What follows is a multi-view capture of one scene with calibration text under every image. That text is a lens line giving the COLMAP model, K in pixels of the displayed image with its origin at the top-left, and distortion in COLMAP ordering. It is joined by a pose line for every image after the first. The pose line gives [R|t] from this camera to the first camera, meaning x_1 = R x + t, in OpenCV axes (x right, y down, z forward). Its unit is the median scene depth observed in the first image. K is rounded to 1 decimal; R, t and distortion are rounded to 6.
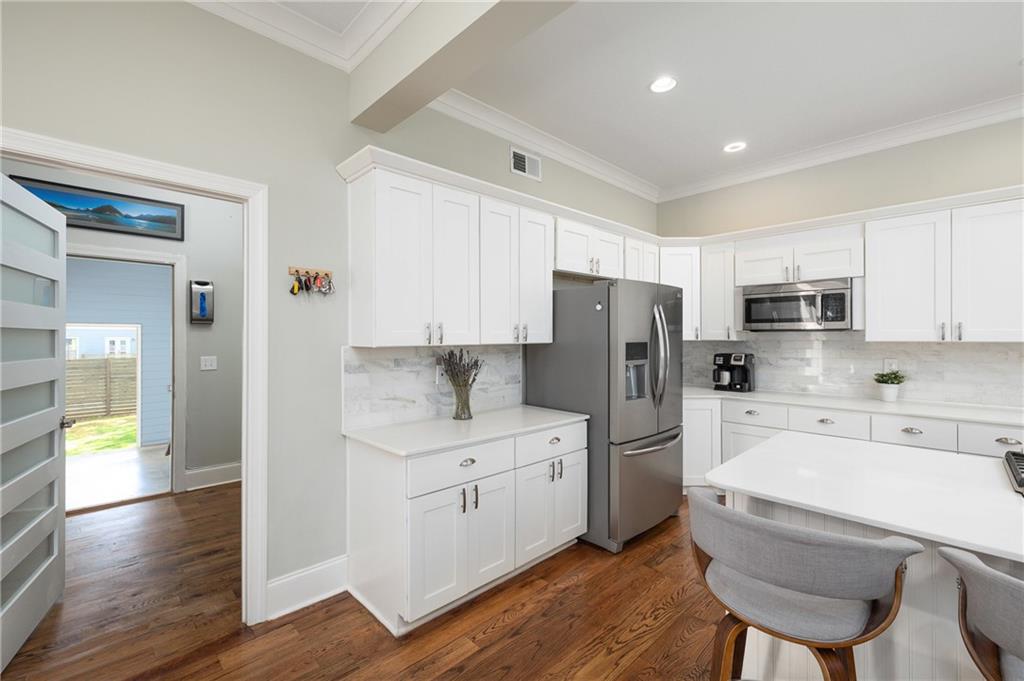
lens RADIAL K [[436.5, 0, 500.7], [0, 436.5, 338.2], [0, 0, 1]] dist [0.003198, 0.000028]
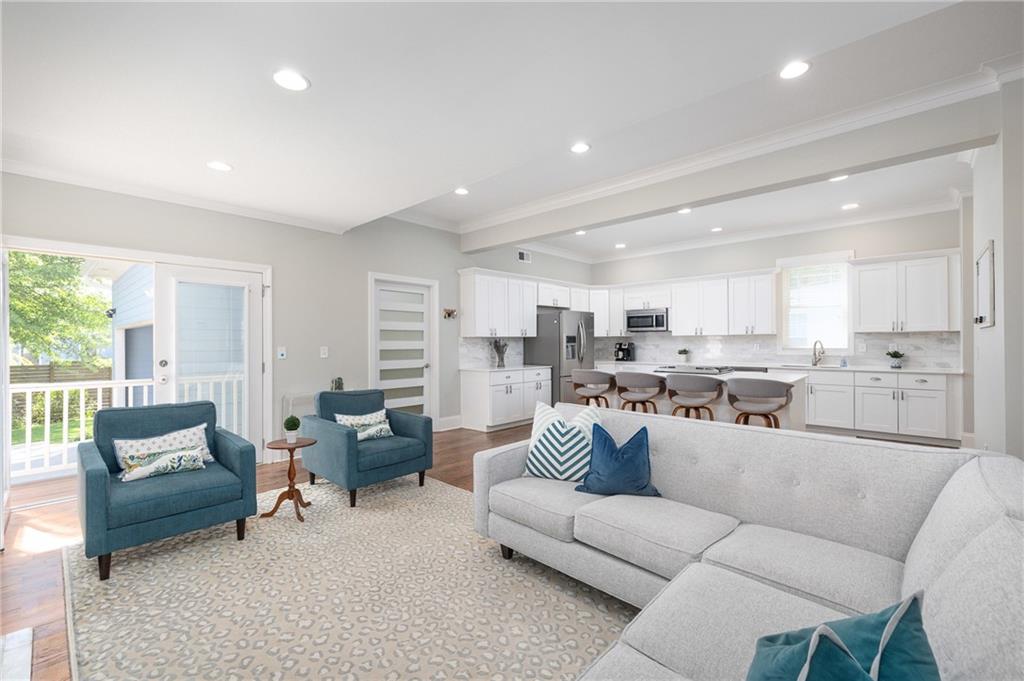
lens RADIAL K [[431.8, 0, 507.6], [0, 431.8, 342.2], [0, 0, 1]] dist [0.003881, -0.000307]
pose [[0.998177, -0.003550, 0.060243, -0.188417], [0.003600, 0.999993, -0.000714, 0.044568], [-0.060240, 0.000930, 0.998183, -1.385510]]
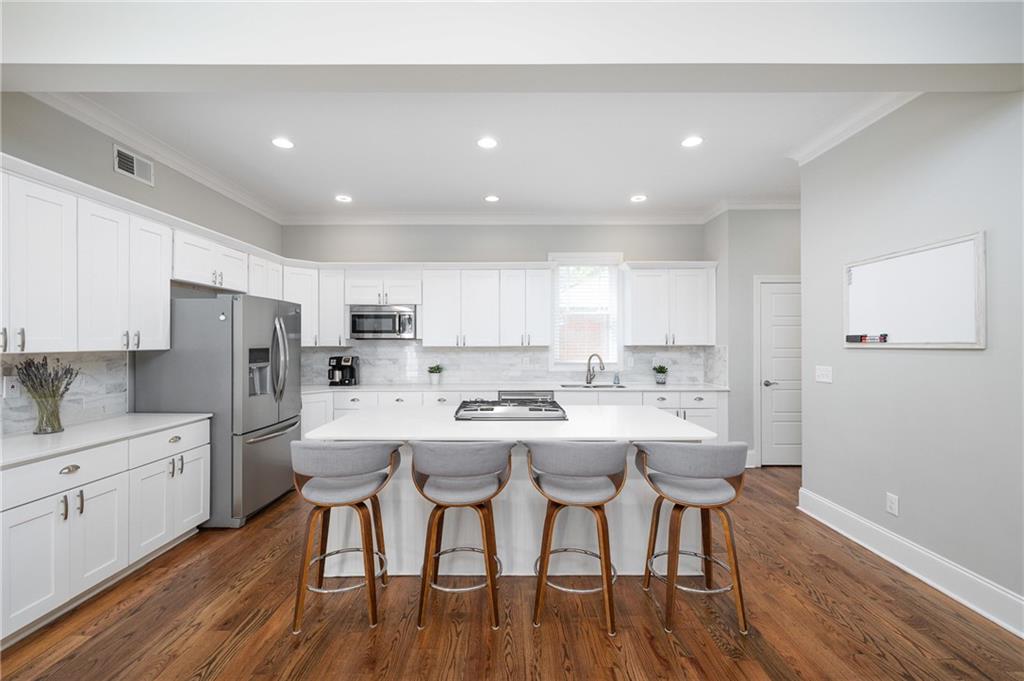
lens RADIAL K [[431.8, 0, 507.6], [0, 431.8, 342.2], [0, 0, 1]] dist [0.003881, -0.000307]
pose [[0.687420, 0.003332, 0.726252, -0.082672], [0.000199, 0.999989, -0.004776, -0.001093], [-0.726260, 0.003428, 0.687412, -0.312753]]
